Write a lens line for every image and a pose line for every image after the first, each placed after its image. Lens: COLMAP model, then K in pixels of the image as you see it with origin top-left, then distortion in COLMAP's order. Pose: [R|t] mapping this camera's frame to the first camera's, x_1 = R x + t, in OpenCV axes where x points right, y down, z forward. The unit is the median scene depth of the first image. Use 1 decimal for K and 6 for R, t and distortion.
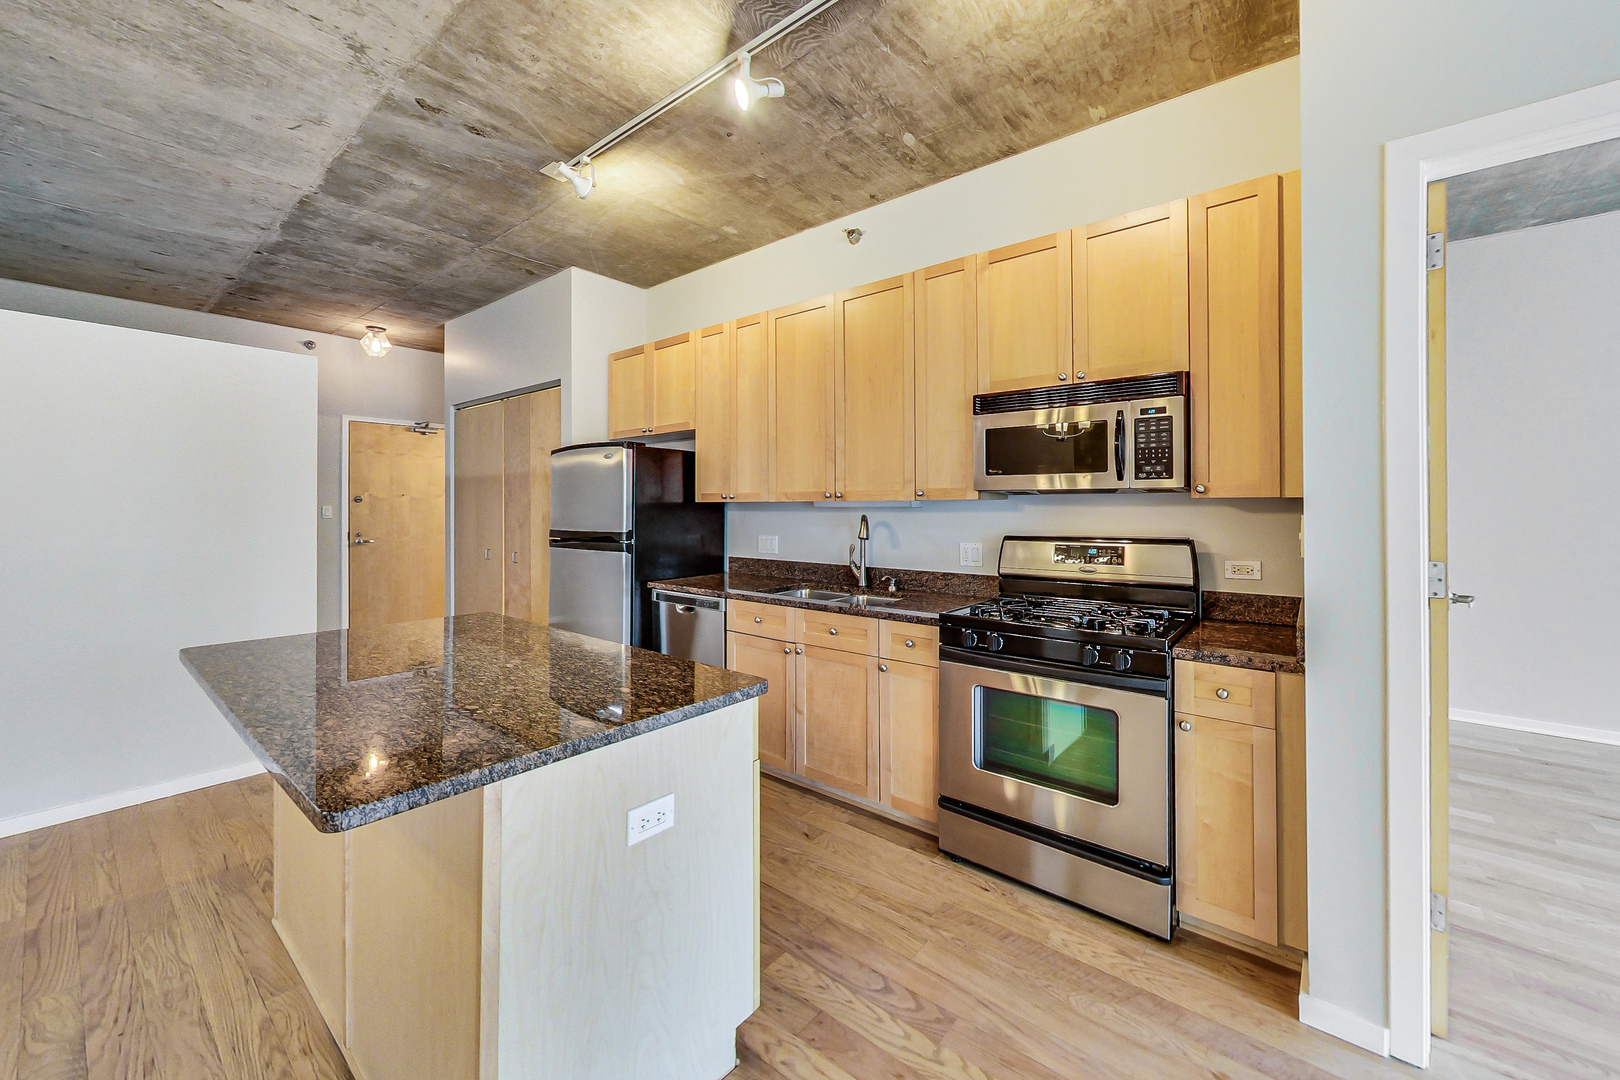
lens RADIAL K [[637.6, 0, 813.7], [0, 637.6, 502.9], [0, 0, 1]] dist [0.005701, -0.000969]
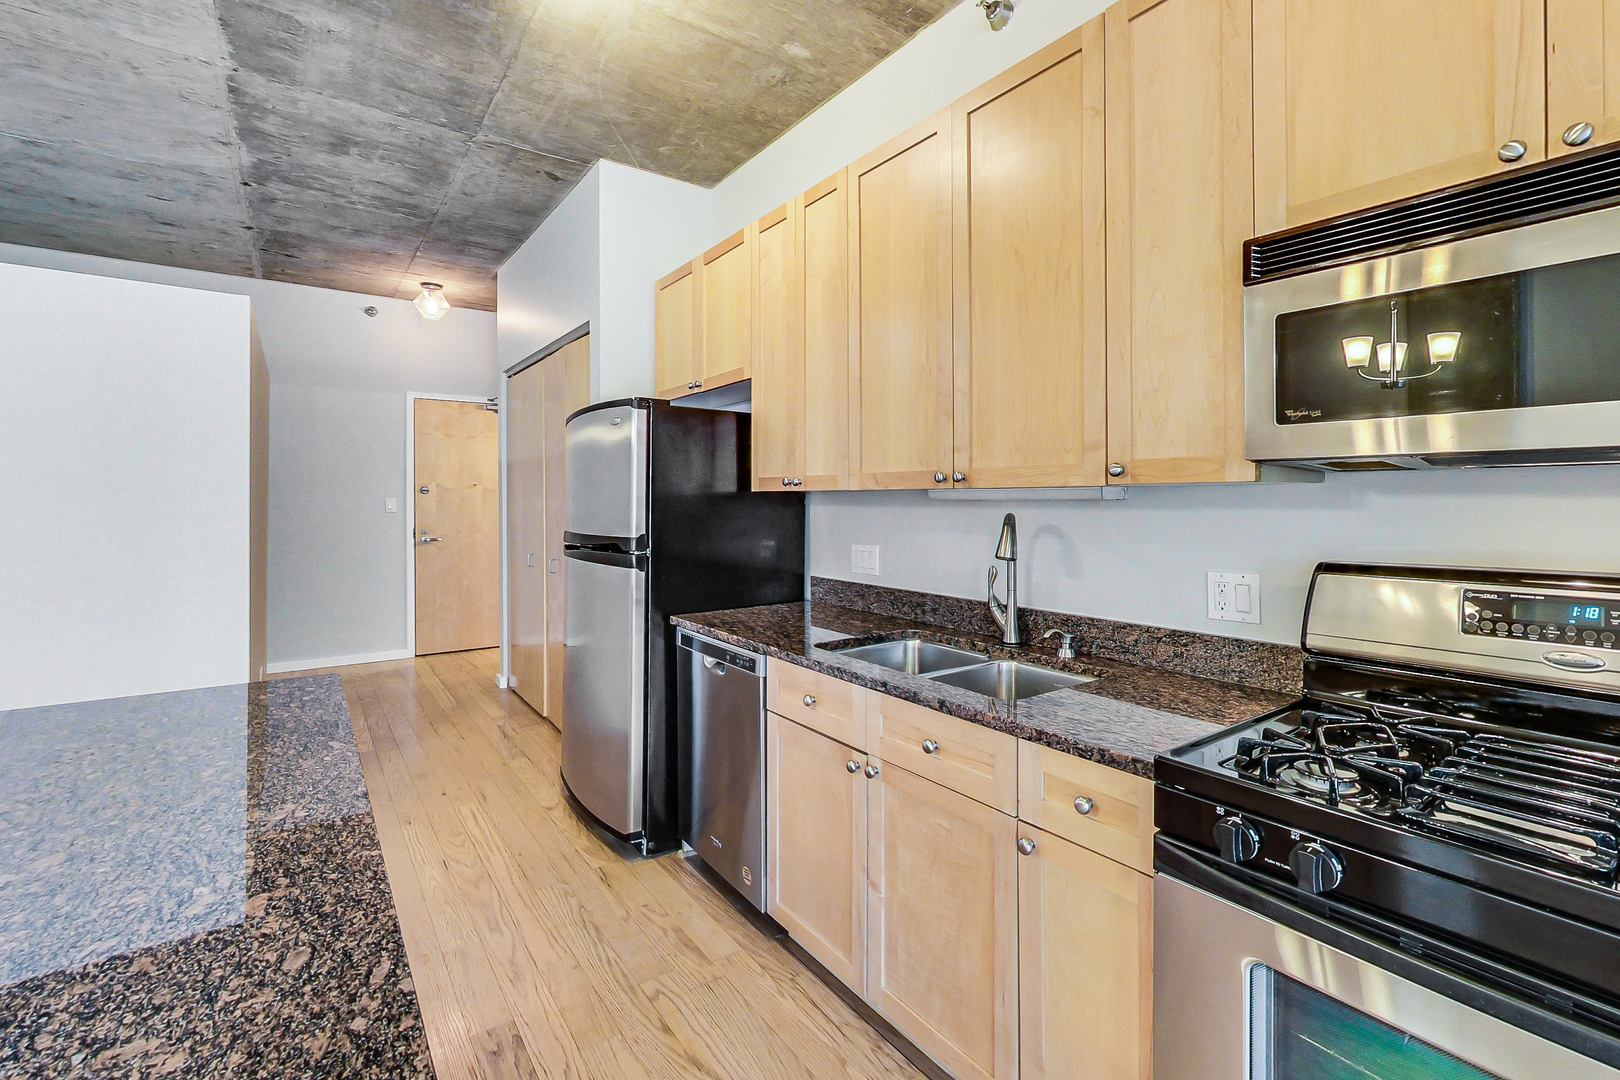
lens RADIAL K [[730.7, 0, 814.5], [0, 730.7, 500.0], [0, 0, 1]] dist [-0.002103, 0.000942]
pose [[0.965411, 0.001137, -0.260729, 0.072987], [0.000228, 0.999986, 0.005205, 0.003721], [0.260731, -0.005085, 0.965398, 0.330121]]
